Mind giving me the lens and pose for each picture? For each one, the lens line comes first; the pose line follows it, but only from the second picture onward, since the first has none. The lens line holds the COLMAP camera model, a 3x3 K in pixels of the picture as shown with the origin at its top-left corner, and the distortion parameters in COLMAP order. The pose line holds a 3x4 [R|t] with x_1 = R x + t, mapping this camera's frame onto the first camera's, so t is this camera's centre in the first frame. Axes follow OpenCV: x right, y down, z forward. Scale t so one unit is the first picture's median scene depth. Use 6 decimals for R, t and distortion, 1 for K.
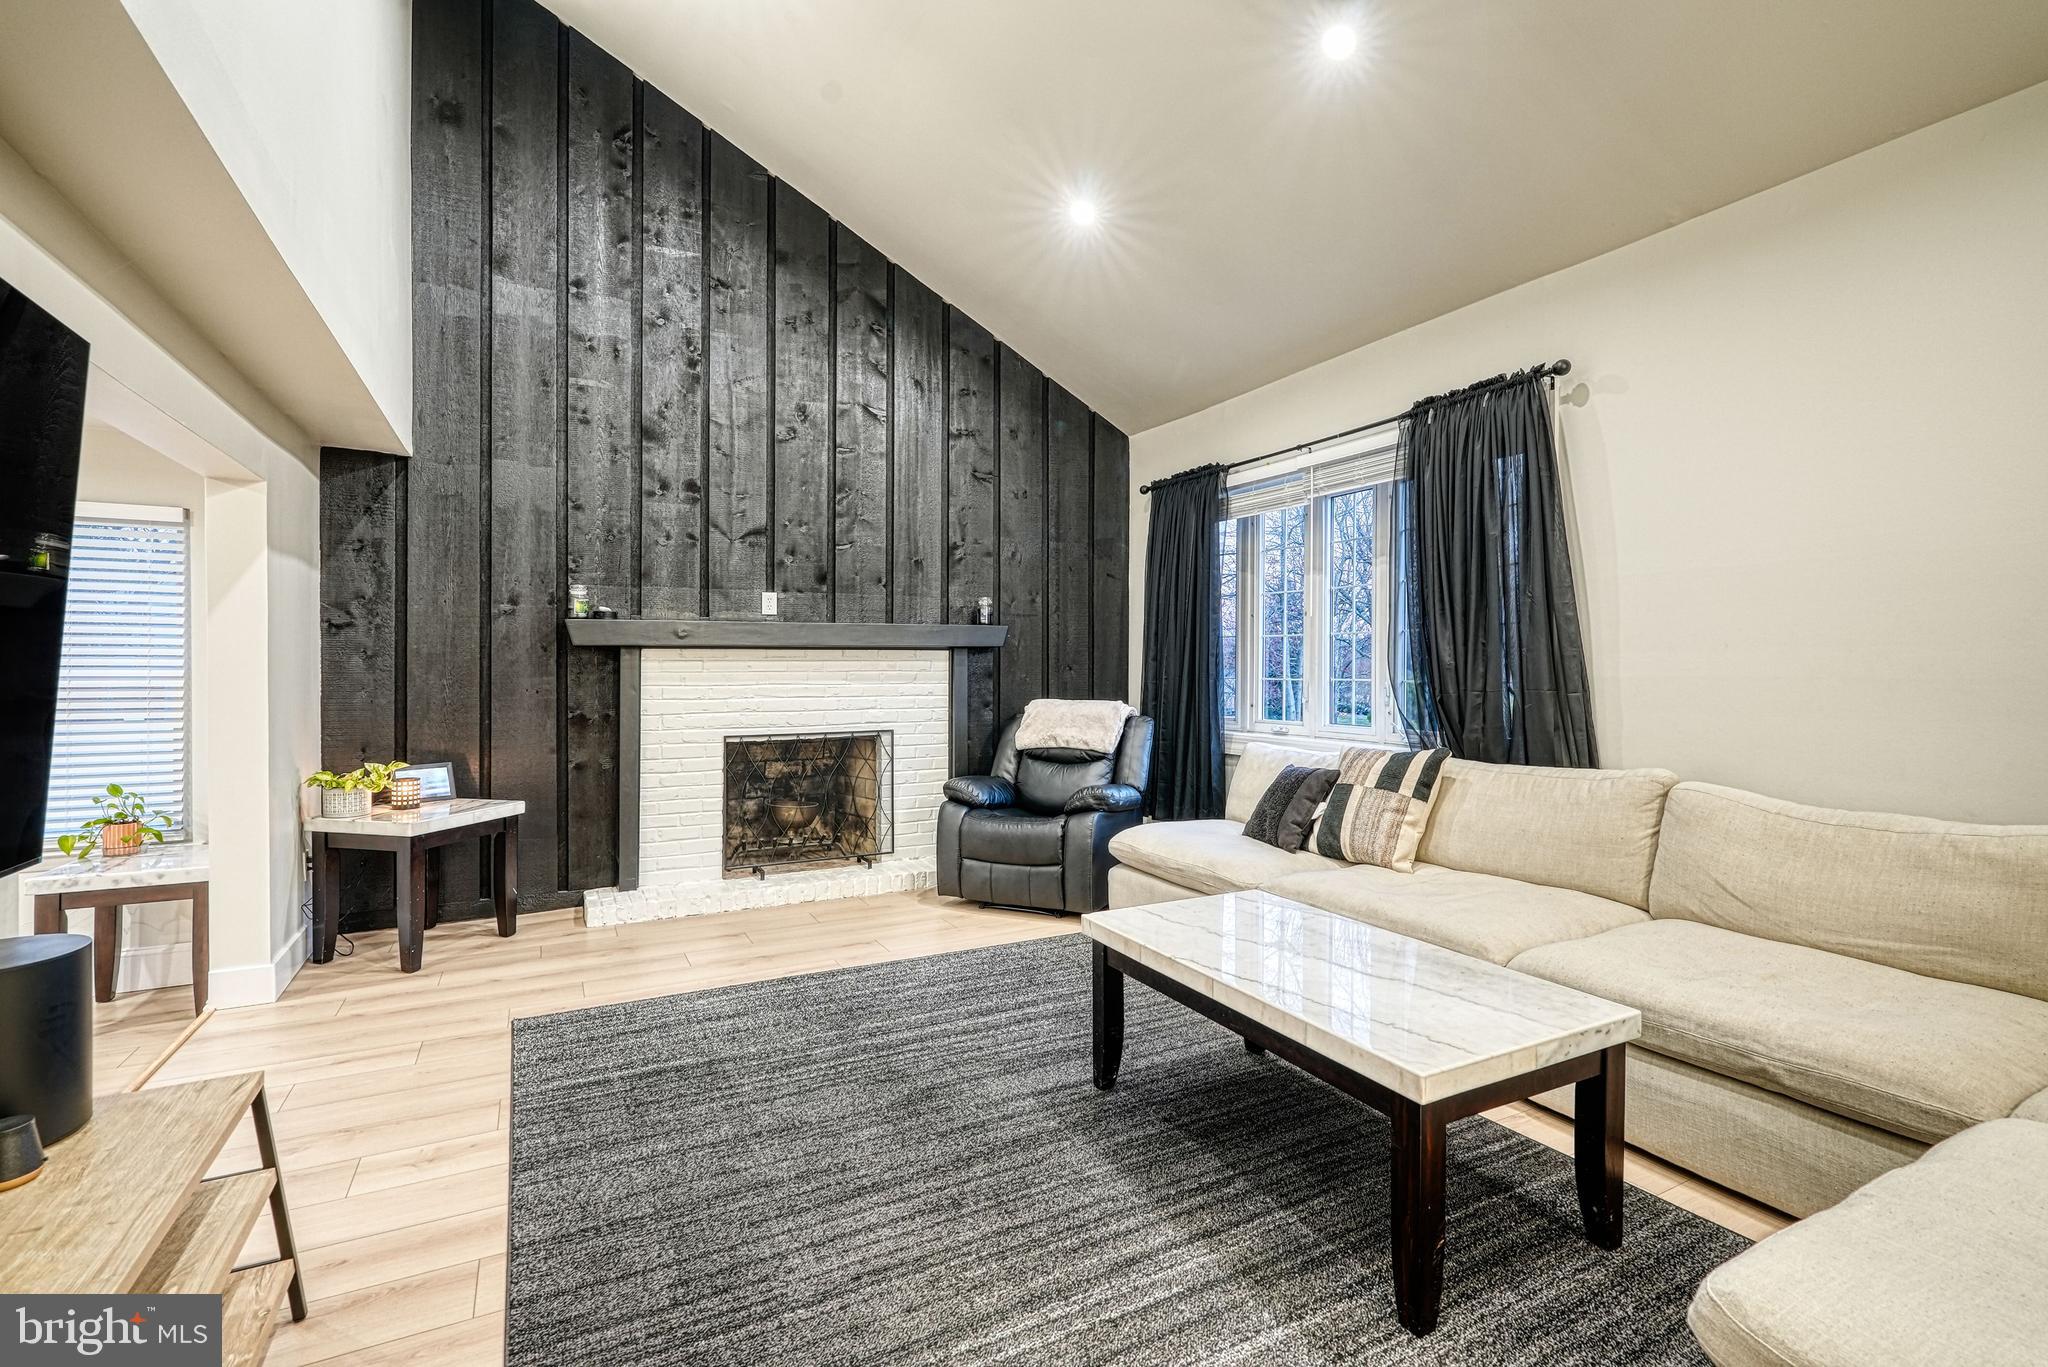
lens RADIAL K [[936.5, 0, 1033.9], [0, 936.5, 658.8], [0, 0, 1]] dist [-0.004301, 0.003440]
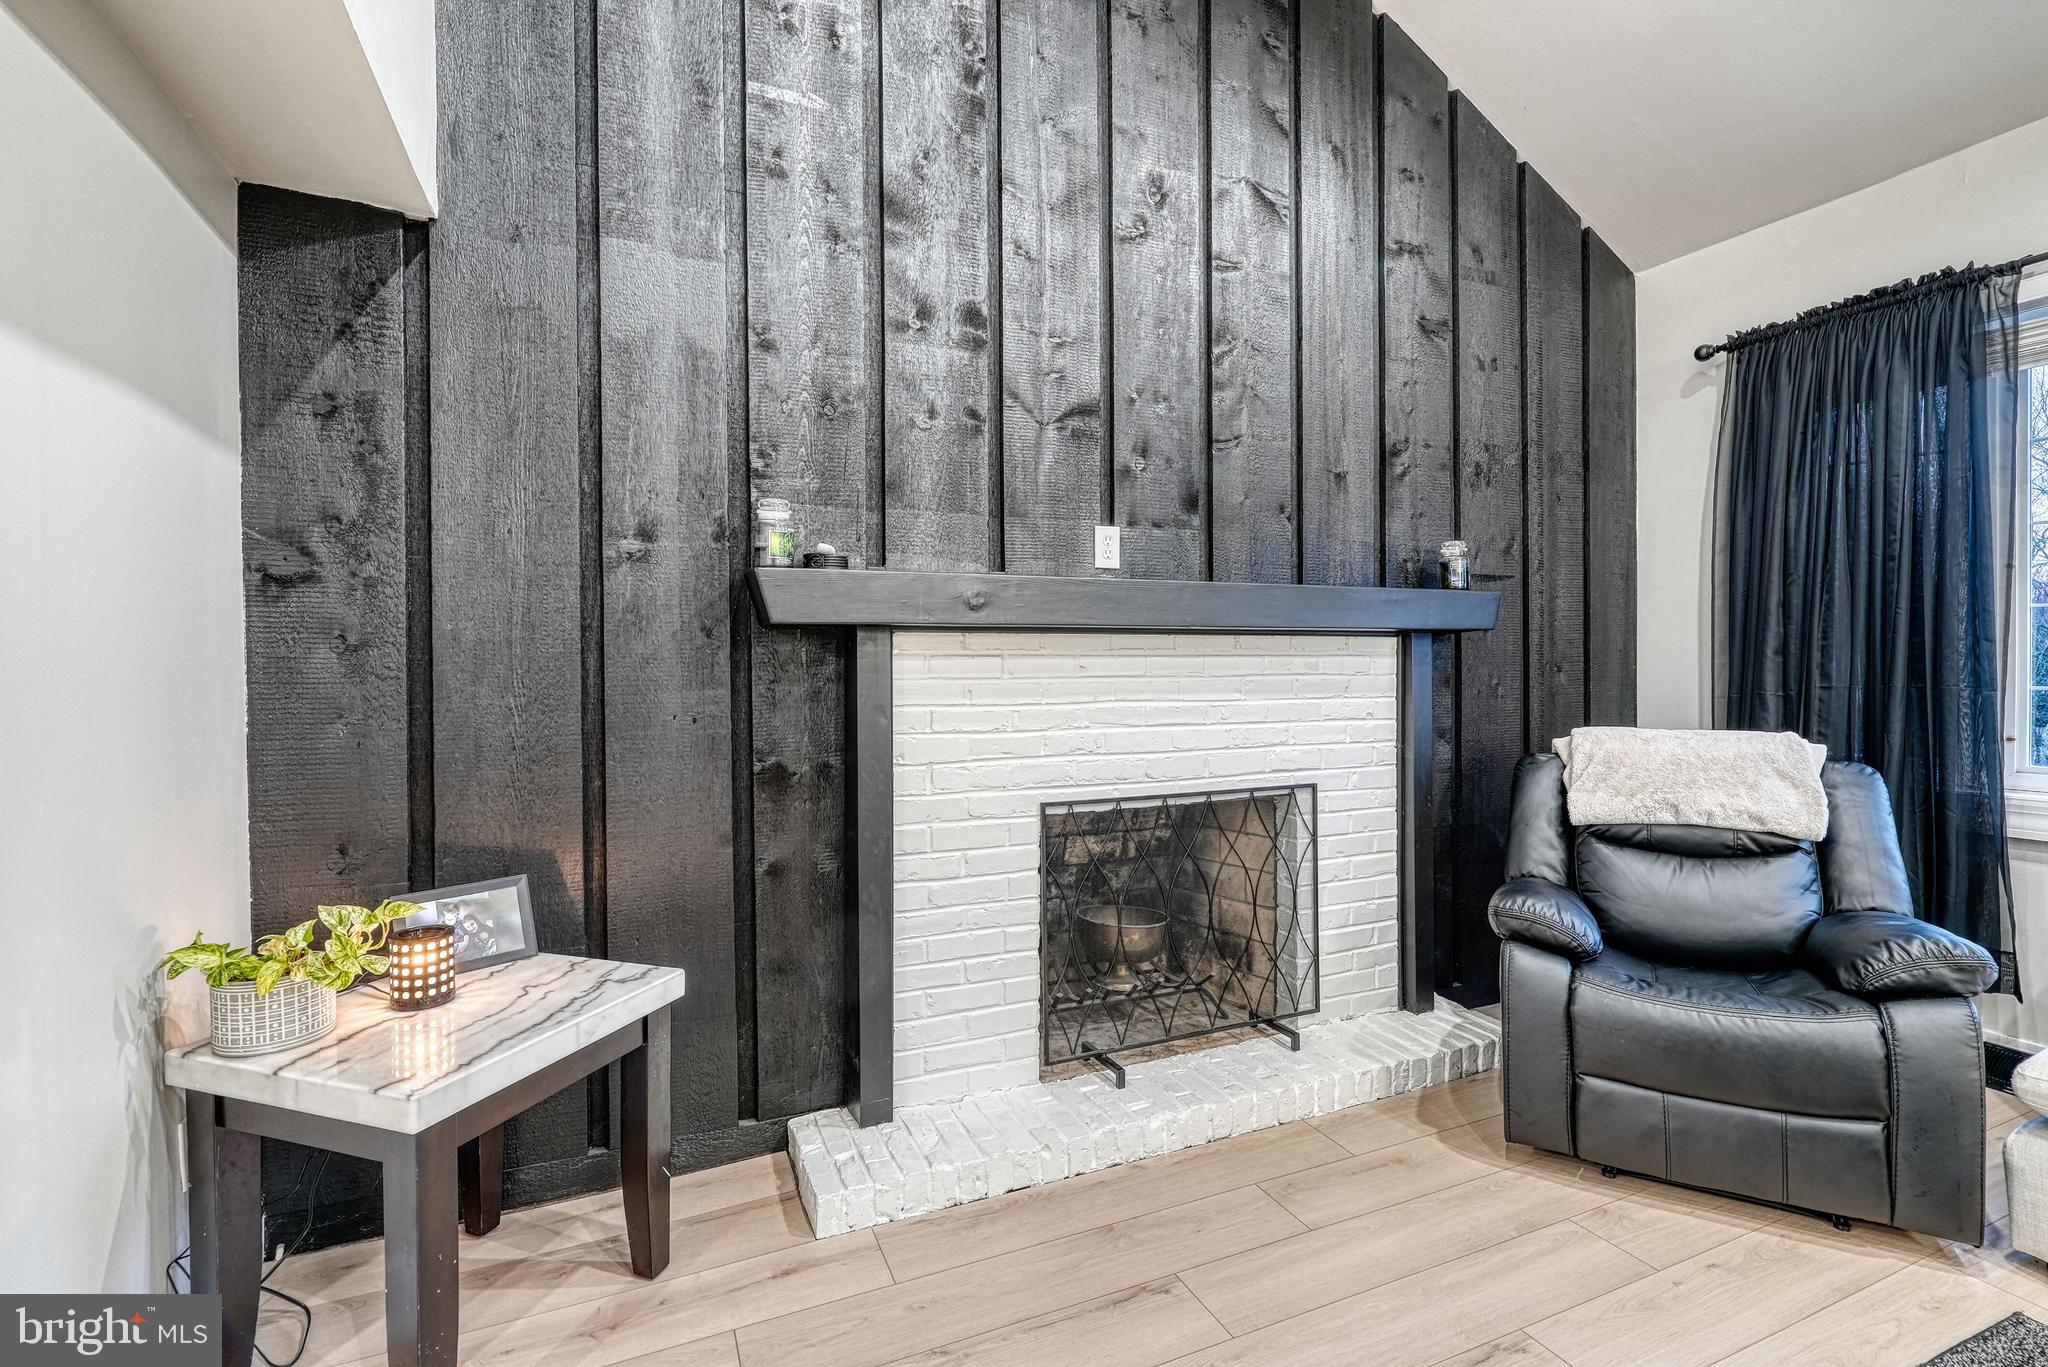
lens RADIAL K [[936.5, 0, 1038.2], [0, 936.5, 672.9], [0, 0, 1]] dist [-0.004301, 0.003440]
pose [[0.997722, -0.003081, -0.067387, -0.317063], [0.004174, 0.999862, 0.016076, 0.003352], [0.067328, -0.016321, 0.997597, 0.522192]]
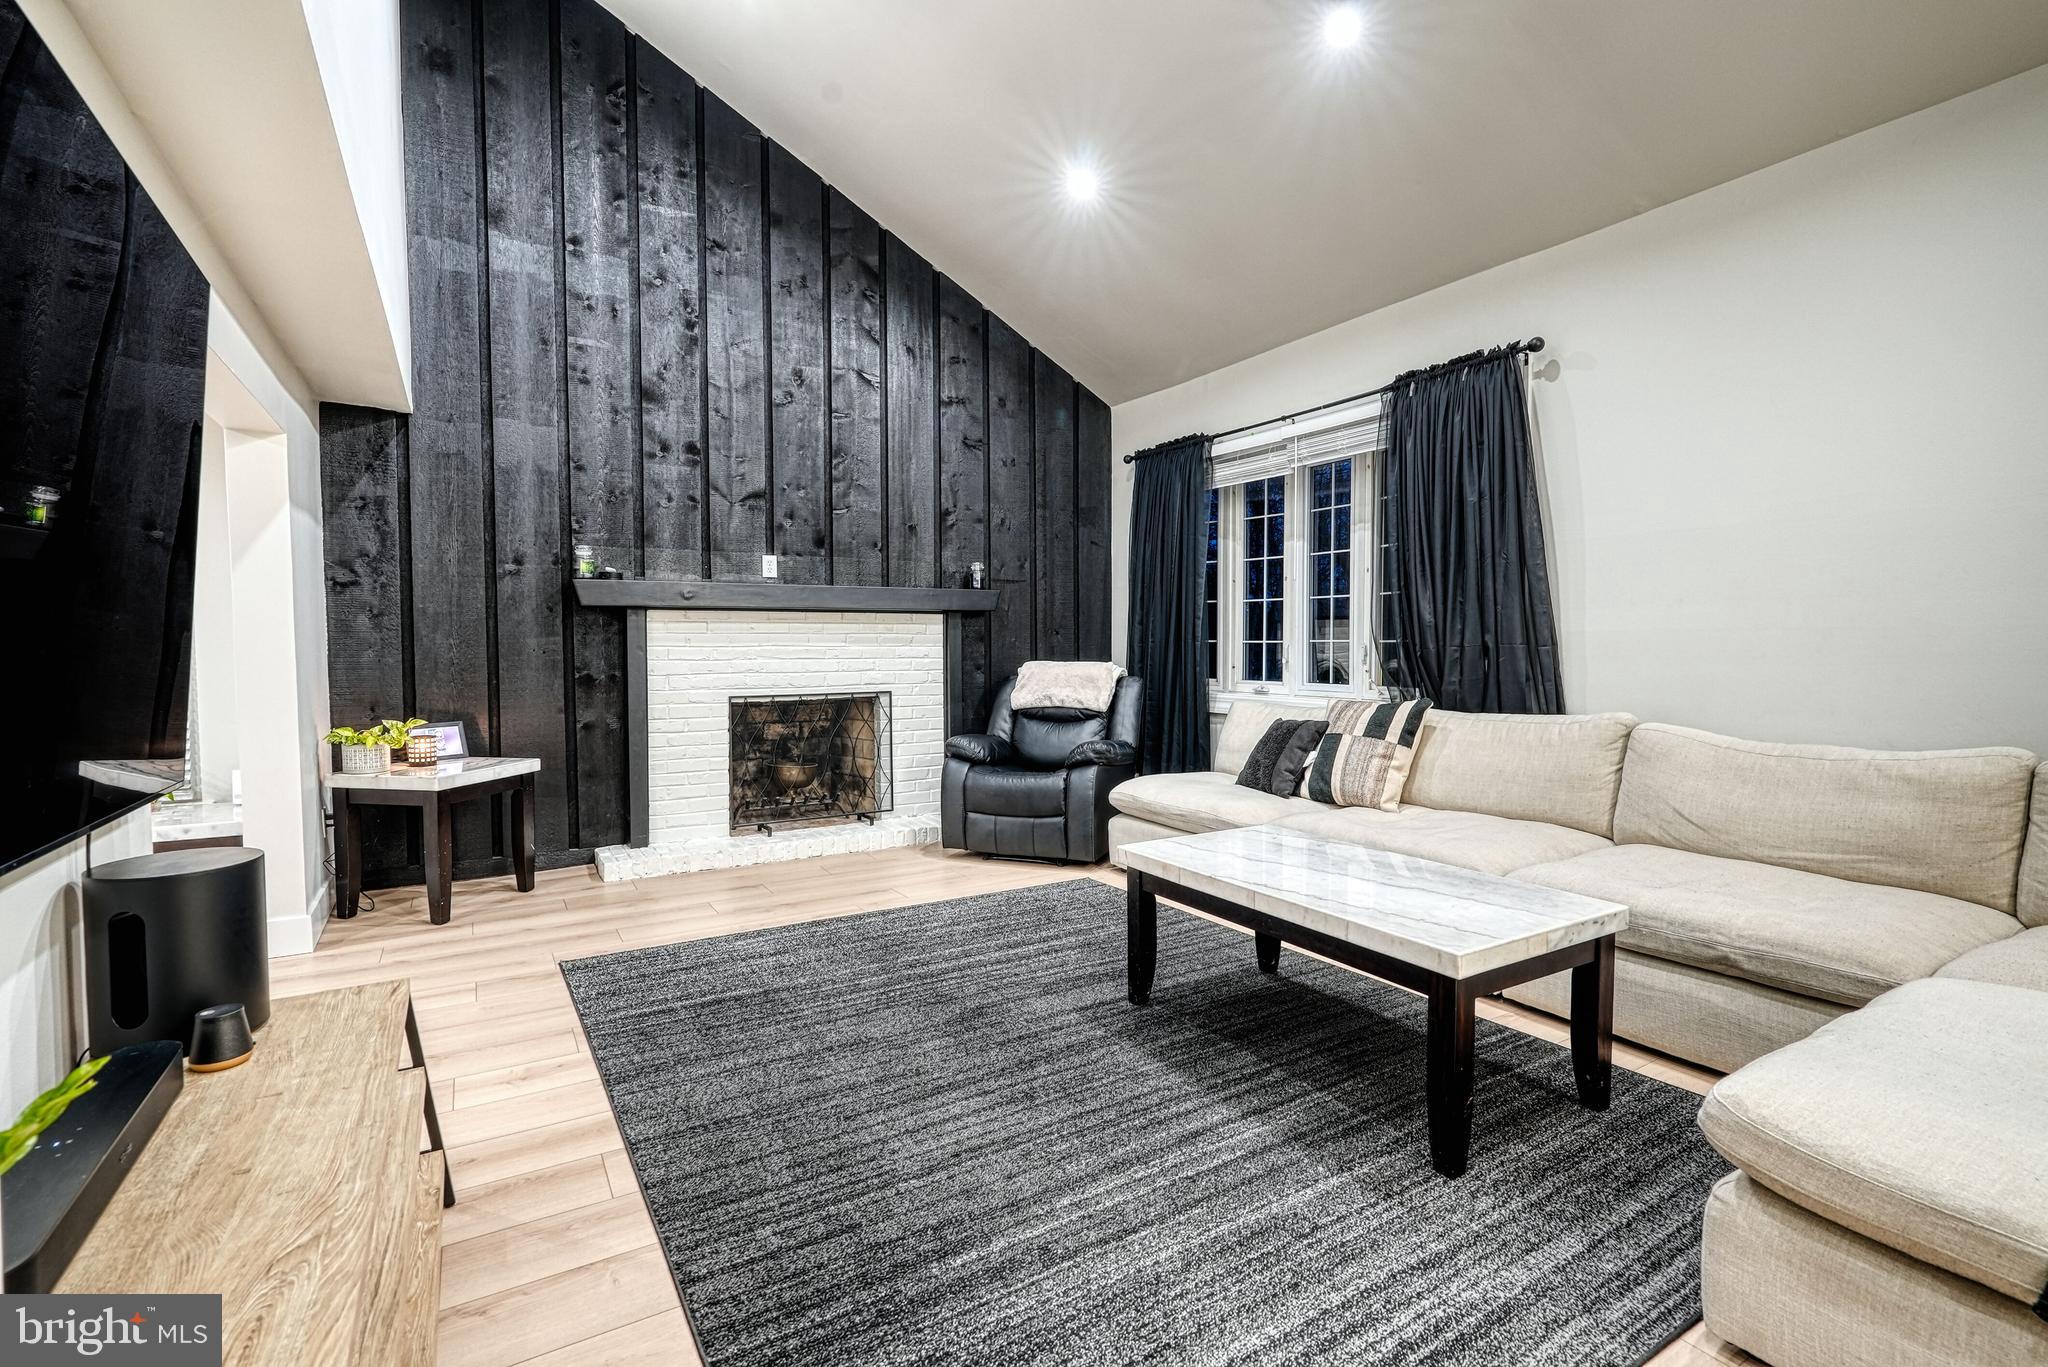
lens RADIAL K [[936.5, 0, 1036.9], [0, 936.5, 669.6], [0, 0, 1]] dist [-0.004301, 0.003440]
pose [[0.997925, -0.003231, 0.064310, -0.065017], [0.000755, 0.999259, 0.038487, 0.015594], [-0.064387, -0.038359, 0.997188, -0.039572]]
